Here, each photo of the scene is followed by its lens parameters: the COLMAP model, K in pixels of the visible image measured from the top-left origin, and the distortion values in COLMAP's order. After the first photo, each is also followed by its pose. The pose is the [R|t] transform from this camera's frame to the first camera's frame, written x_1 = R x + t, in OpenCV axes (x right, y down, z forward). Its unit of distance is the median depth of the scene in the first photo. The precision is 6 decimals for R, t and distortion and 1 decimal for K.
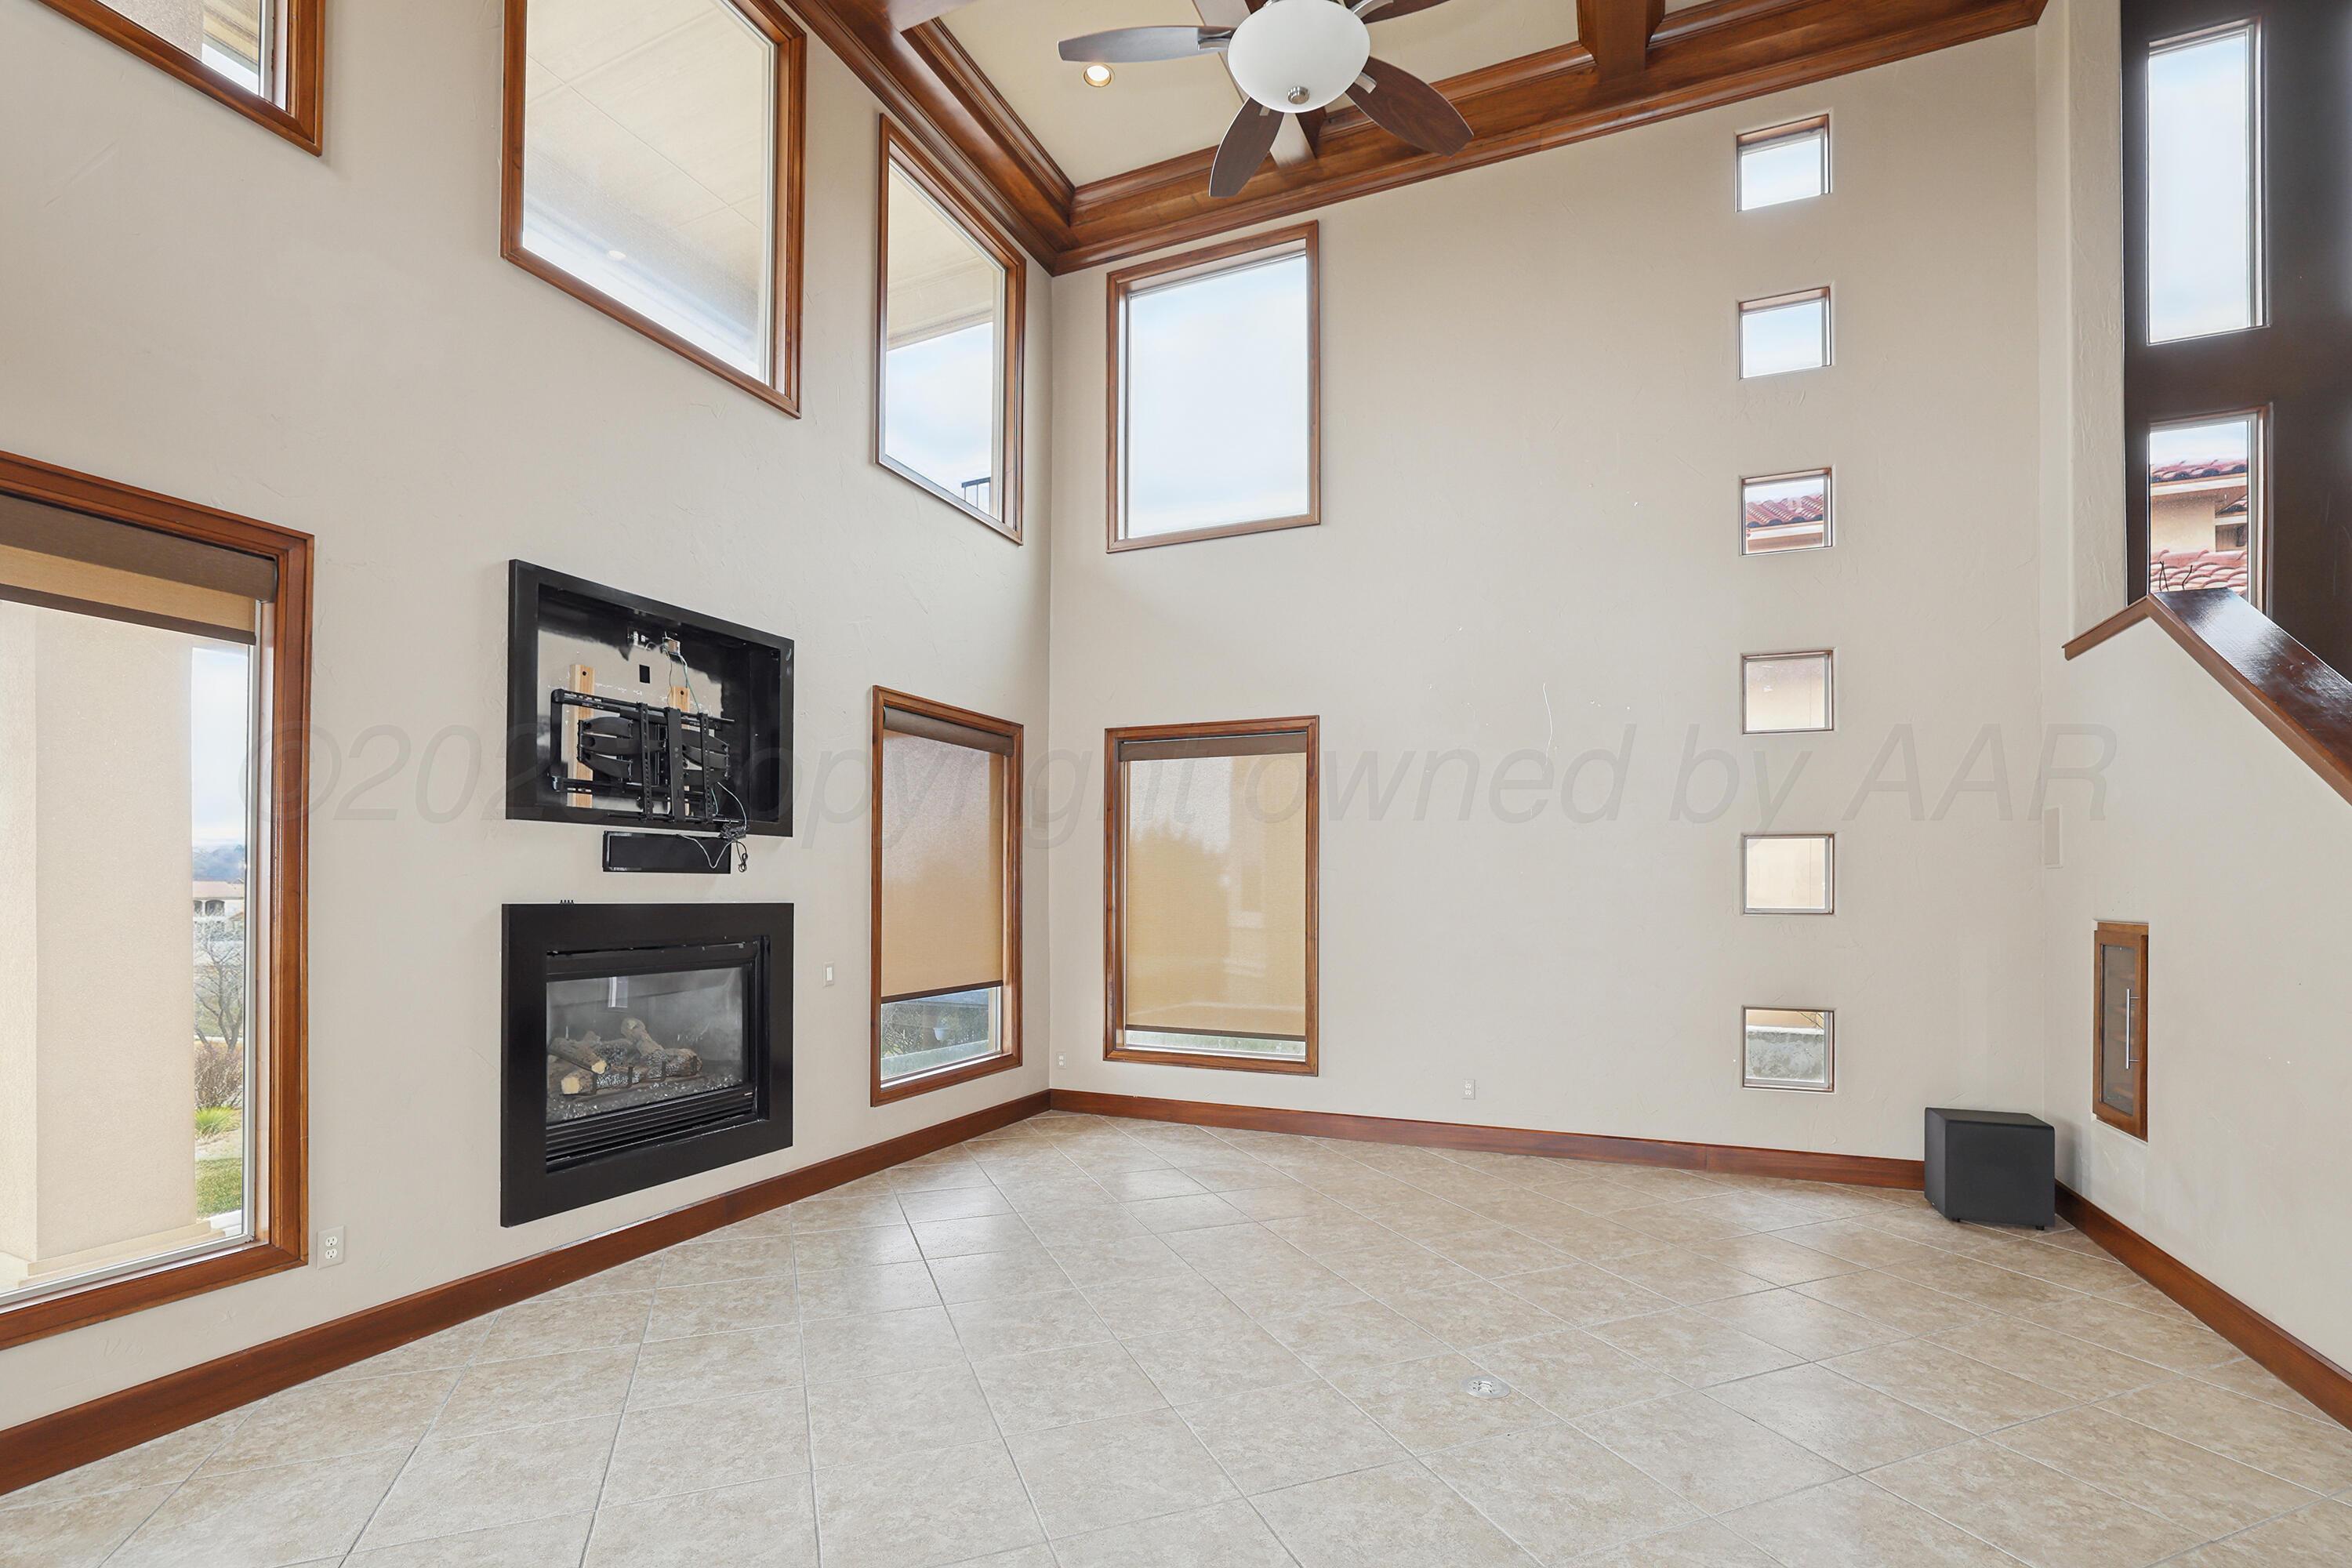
lens RADIAL K [[1091.0, 0, 1176.7], [0, 1091.0, 883.9], [0, 0, 1]] dist [0.001188, 0.000171]
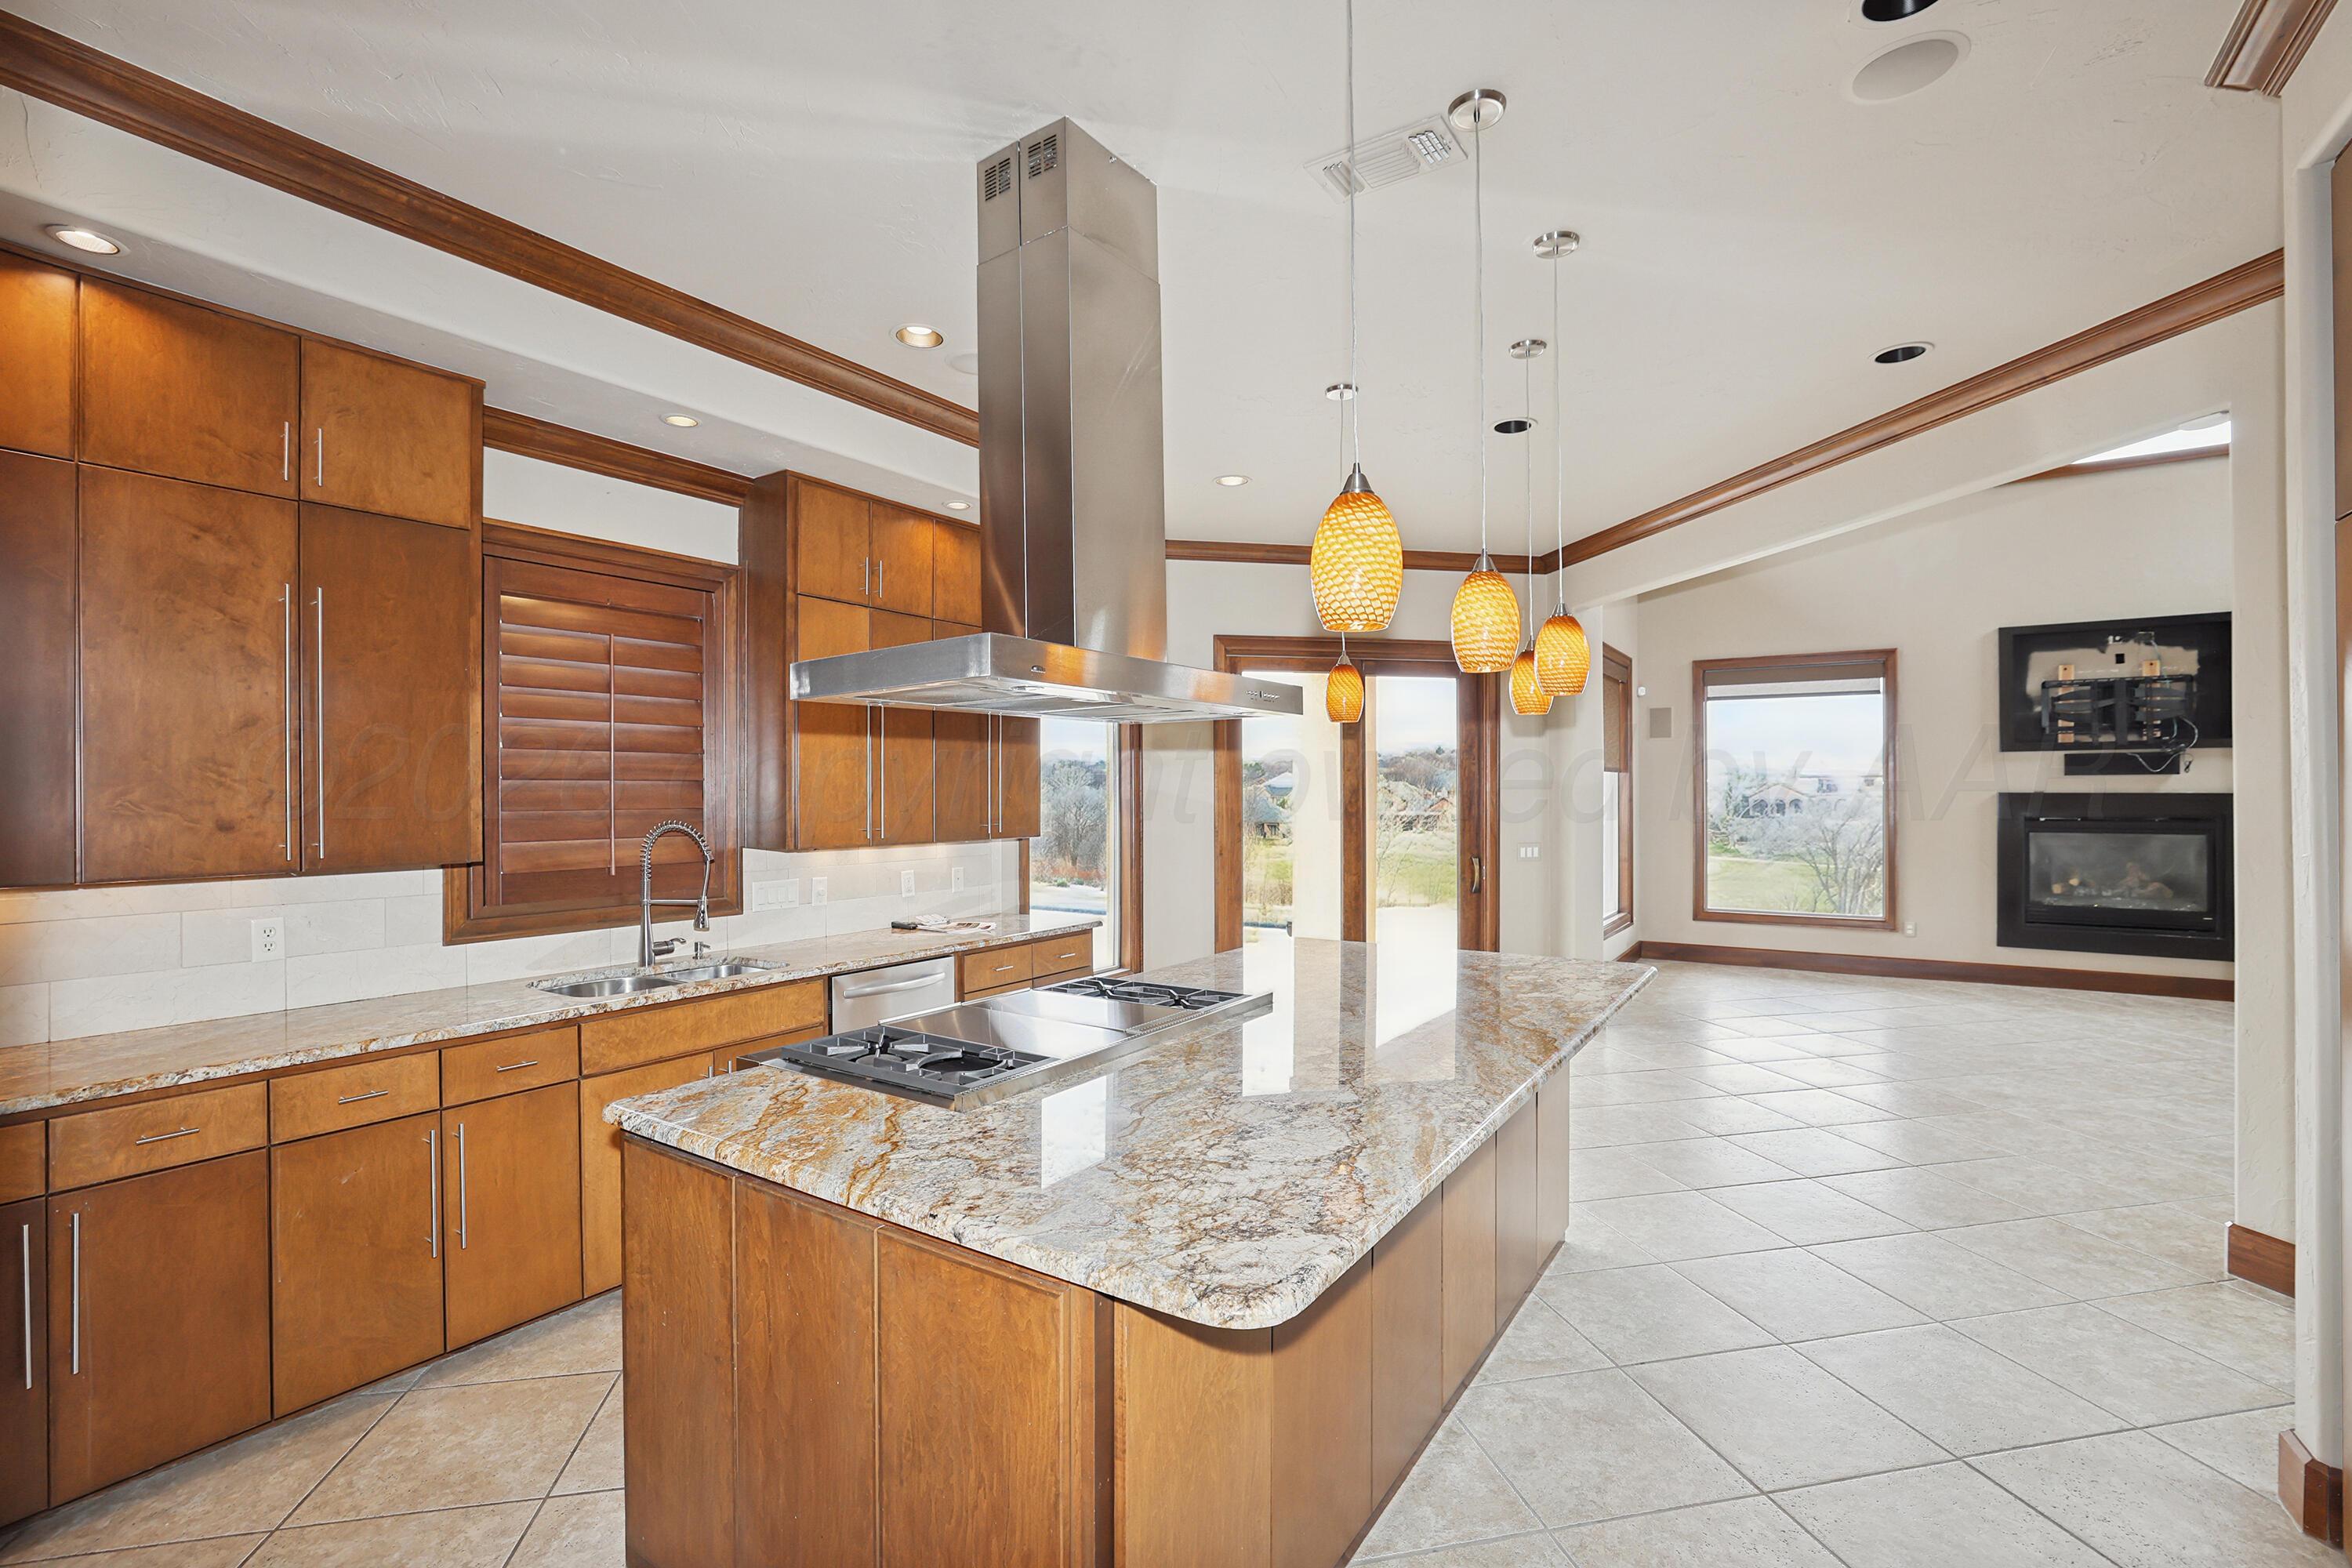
lens RADIAL K [[1032.5, 0, 1169.8], [0, 1032.5, 799.9], [0, 0, 1]] dist [-0.046841, 0.023269]
pose [[-0.180177, 0.007168, -0.983608, 1.348424], [0.008999, 0.999944, 0.005639, 0.006589], [0.983593, -0.007835, -0.180232, -0.182370]]
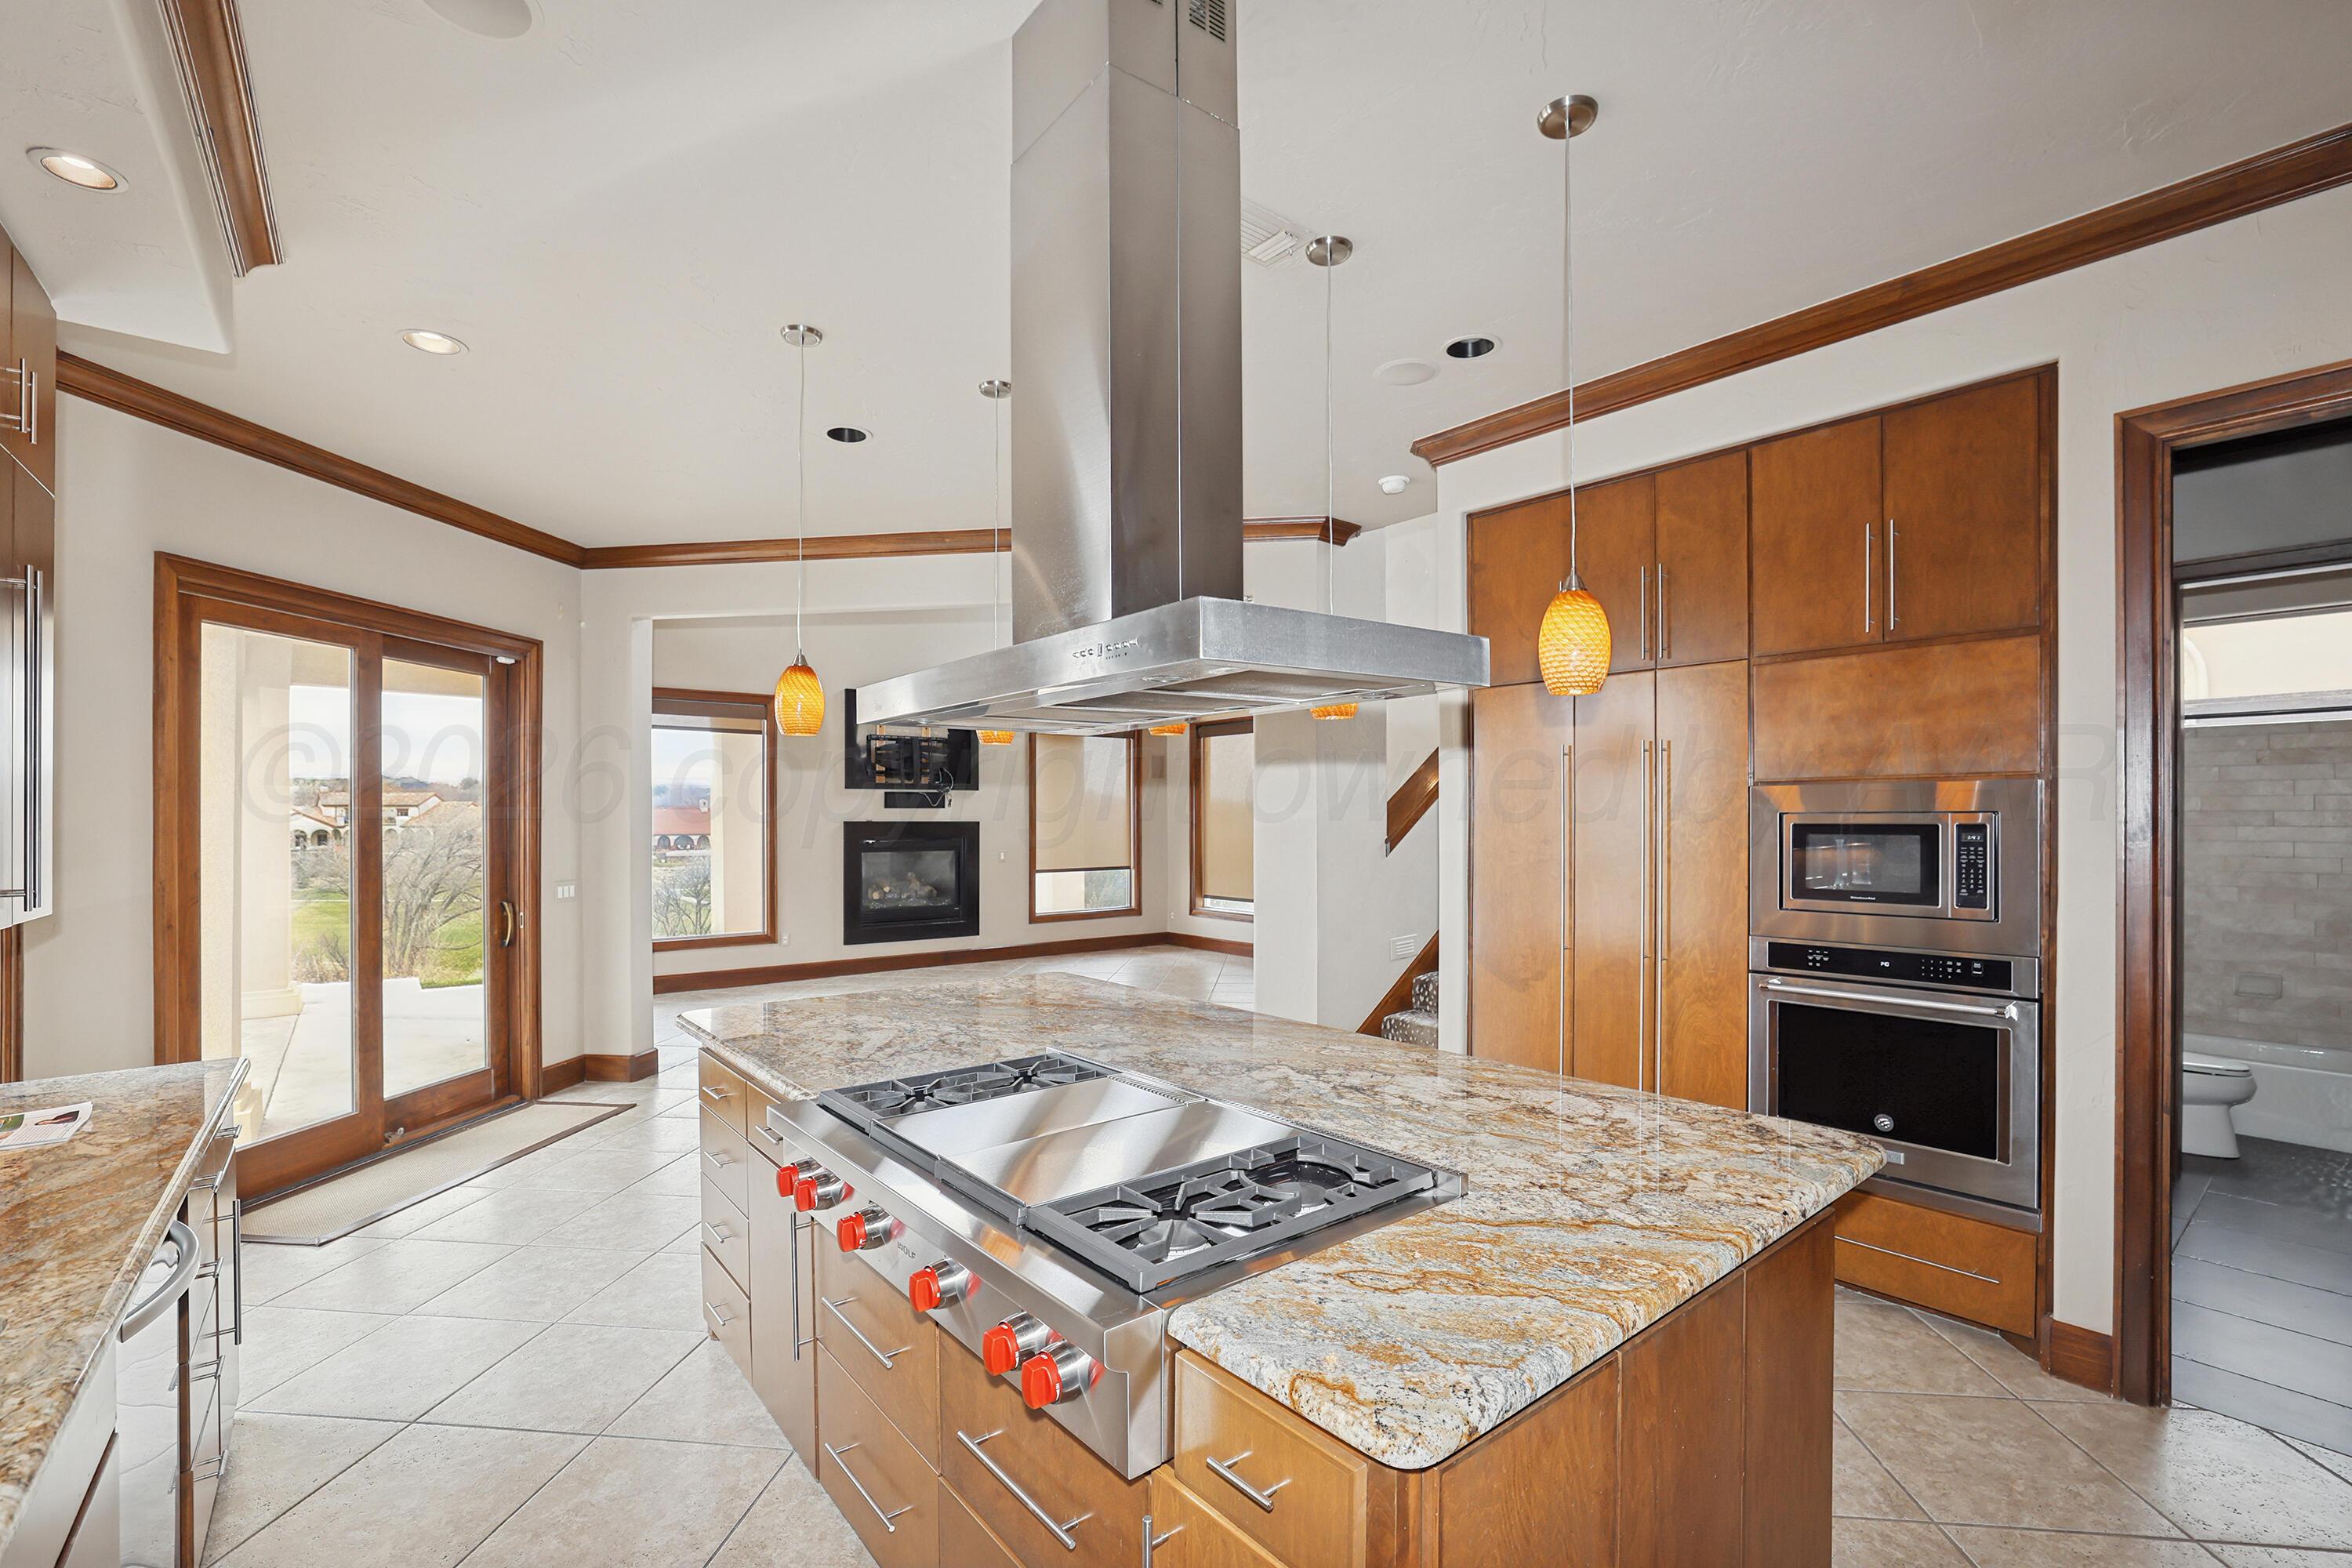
lens RADIAL K [[1032.5, 0, 1169.8], [0, 1032.5, 799.9], [0, 0, 1]] dist [-0.046841, 0.023269]
pose [[0.881345, -0.011577, -0.472331, 1.047577], [0.006435, 0.999901, -0.012502, 0.003072], [0.472429, 0.007980, 0.881333, -0.677936]]
